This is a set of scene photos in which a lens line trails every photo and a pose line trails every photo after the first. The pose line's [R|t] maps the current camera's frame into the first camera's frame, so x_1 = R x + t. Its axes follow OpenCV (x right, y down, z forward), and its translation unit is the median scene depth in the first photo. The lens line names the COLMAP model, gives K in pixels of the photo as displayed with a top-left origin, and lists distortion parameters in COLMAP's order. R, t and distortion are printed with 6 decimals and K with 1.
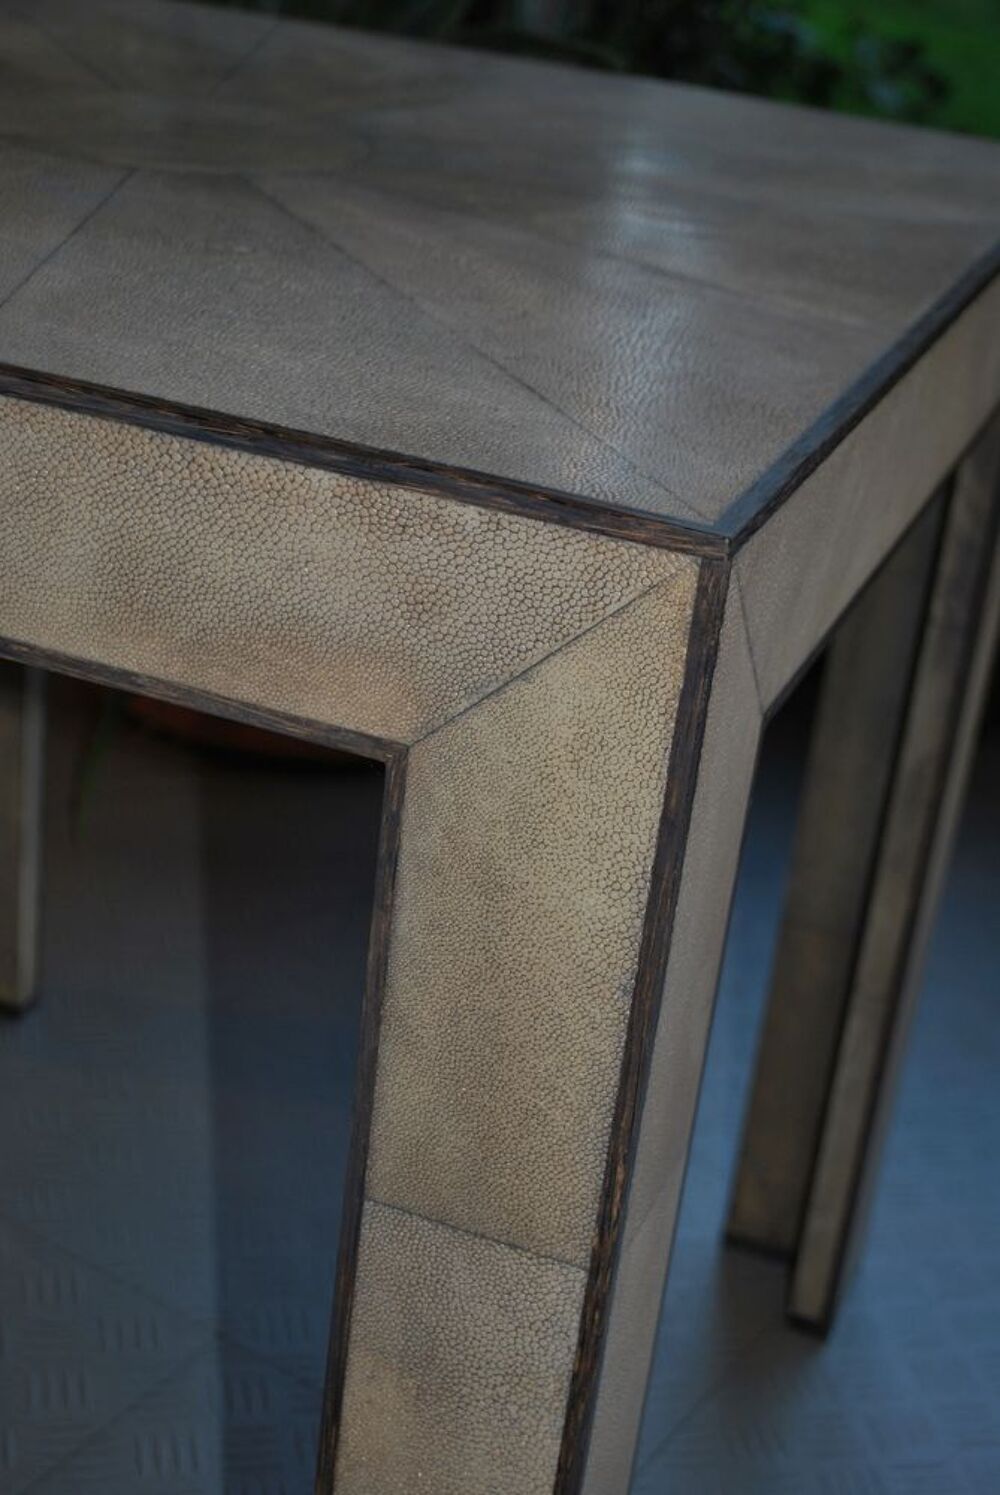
lens RADIAL K [[2350.7, 0, 501.8], [0, 2350.7, 755.2], [0, 0, 1]] dist [0.001798, 0.000000]
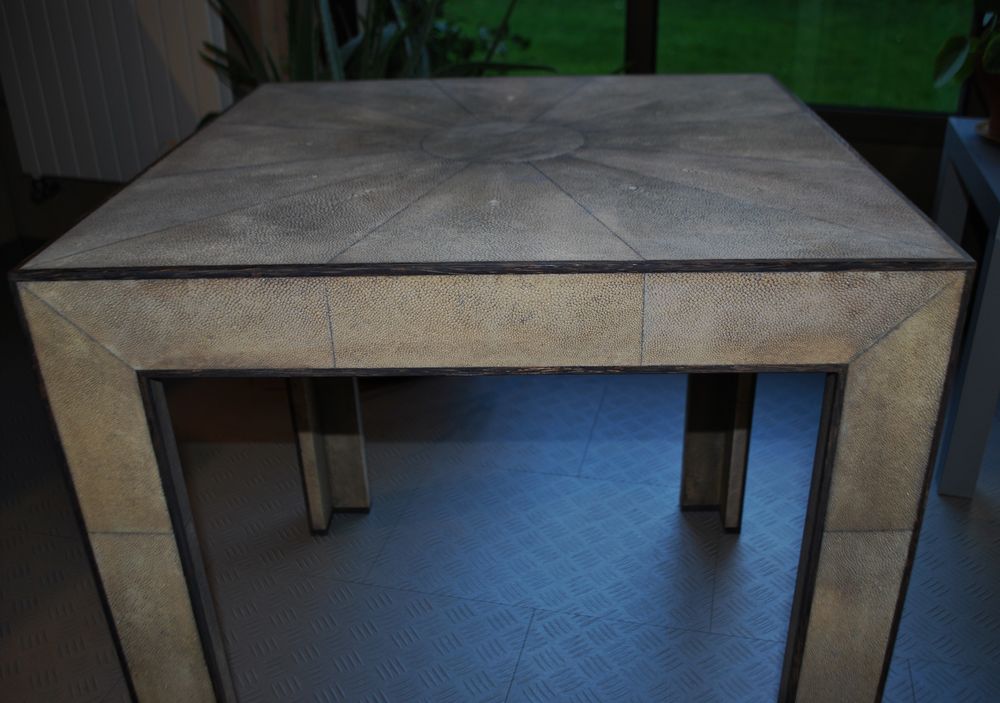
lens RADIAL K [[976.1, 0, 517.4], [0, 976.1, 357.1], [0, 0, 1]] dist [-0.069461, 0.000000]
pose [[0.931546, -0.268494, 0.245221, -0.642754], [0.256286, 0.963199, 0.081030, -0.192445], [-0.257953, -0.012636, 0.966075, 0.042413]]
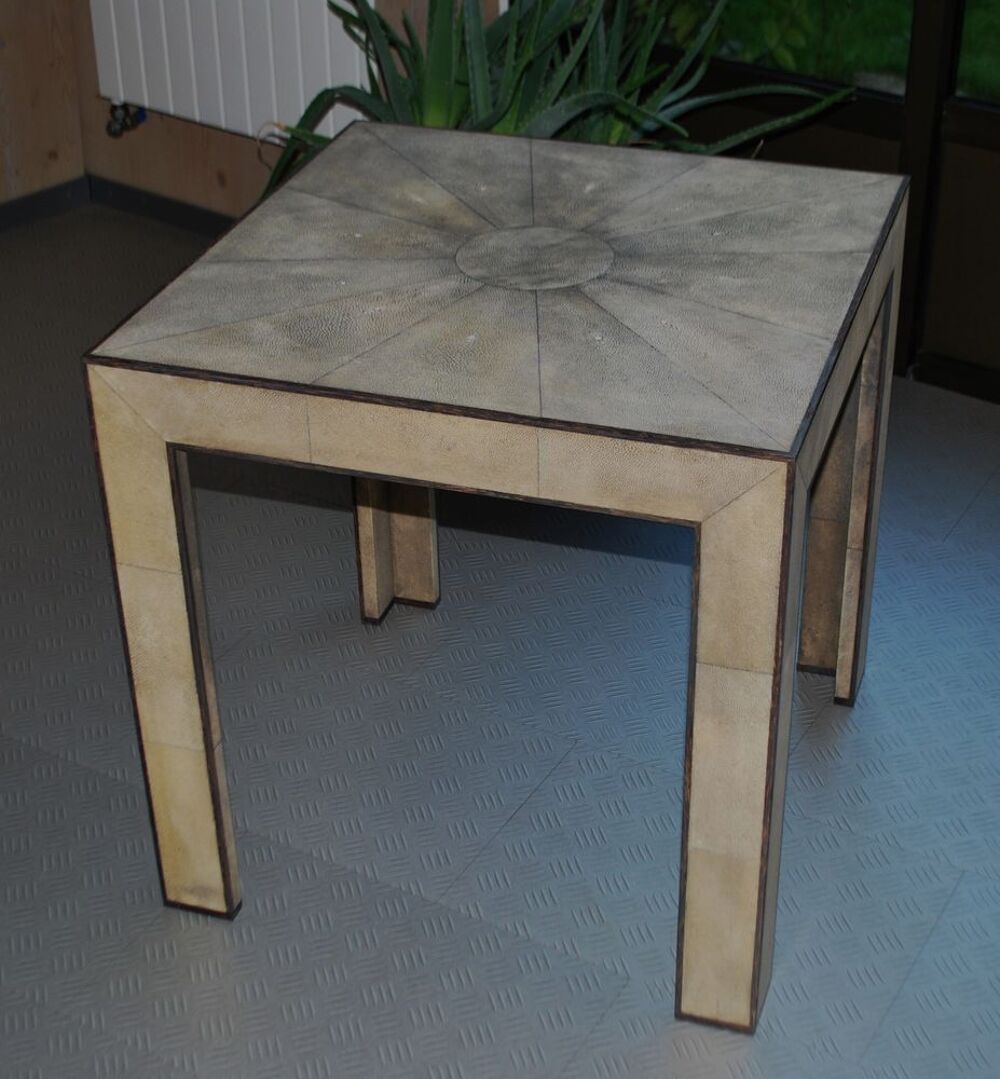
lens RADIAL K [[2046.6, 0, 504.6], [0, 2046.6, 540.5], [0, 0, 1]] dist [-0.023092, 0.000000]
pose [[0.990710, -0.134659, -0.019012, -0.253343], [0.135956, 0.984048, 0.114743, -0.333583], [0.003257, -0.116262, 0.993213, -1.769612]]
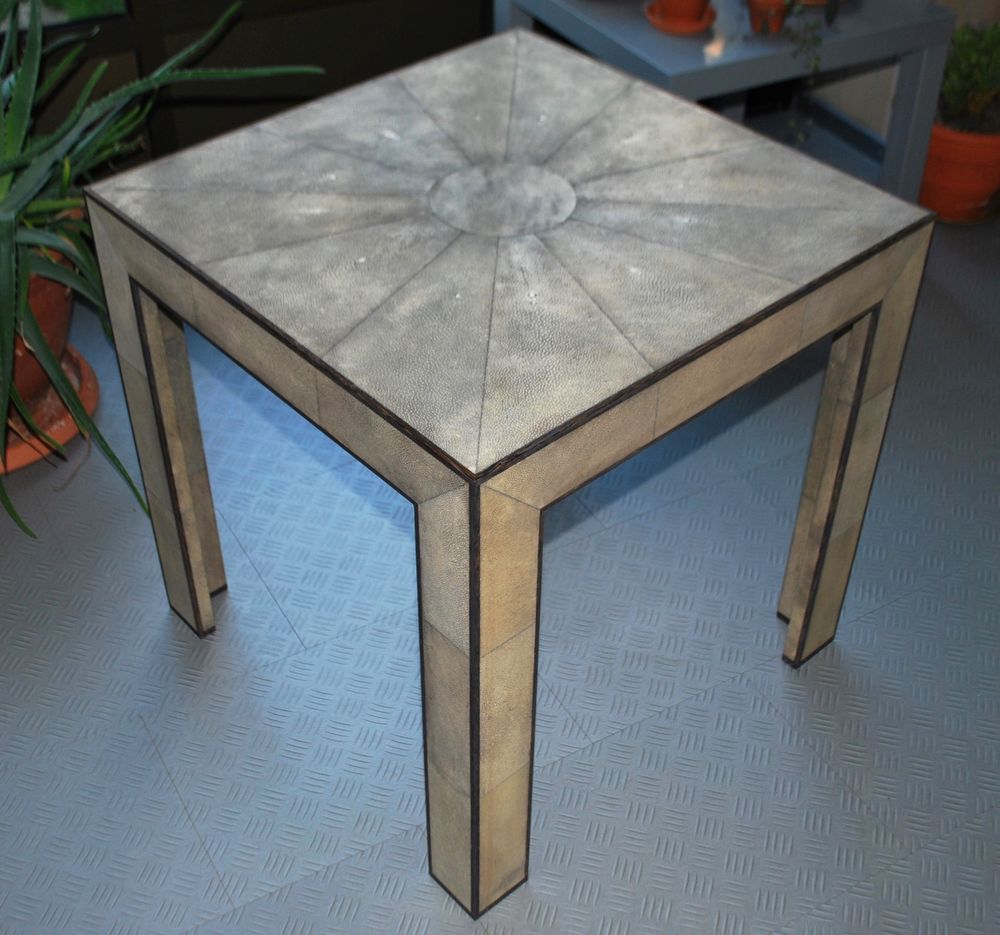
lens RADIAL K [[1438.7, 0, 498.7], [0, 1438.7, 467.6], [0, 0, 1]] dist [-0.048676, 0.000000]
pose [[0.440079, -0.653528, 0.615818, -2.005973], [0.413970, 0.756228, 0.506703, -1.287314], [-0.796843, 0.031941, 0.603341, 0.049740]]
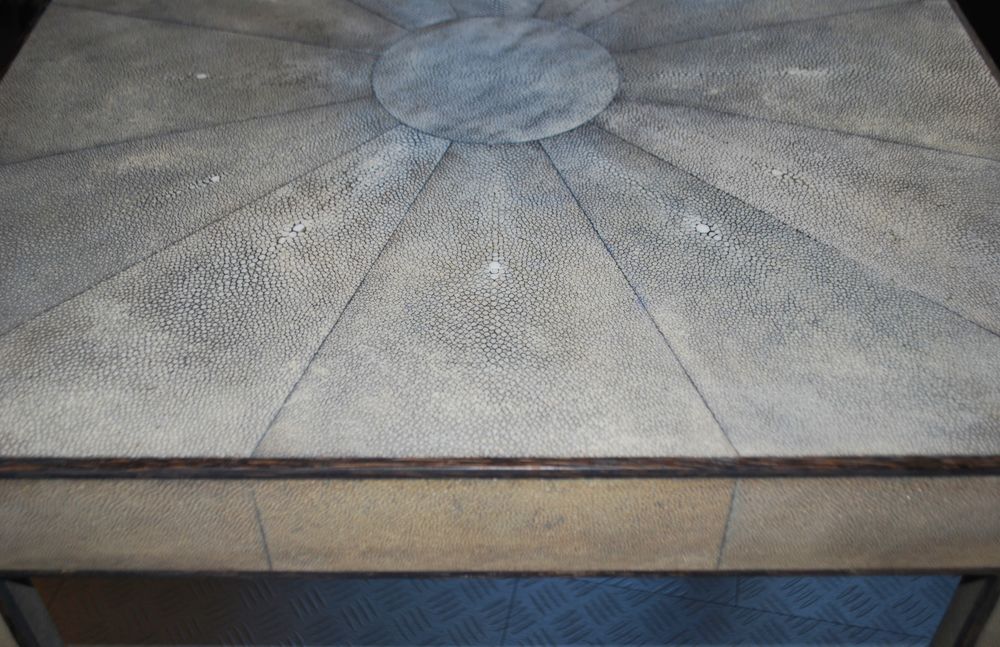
lens RADIAL K [[1155.4, 0, 490.0], [0, 1155.4, 338.5], [0, 0, 1]] dist [-0.053935, 0.000000]
pose [[0.925978, -0.332778, 0.178393, -0.511404], [0.253037, 0.897595, 0.360964, -0.581175], [-0.280246, -0.289105, 0.915358, 0.345697]]
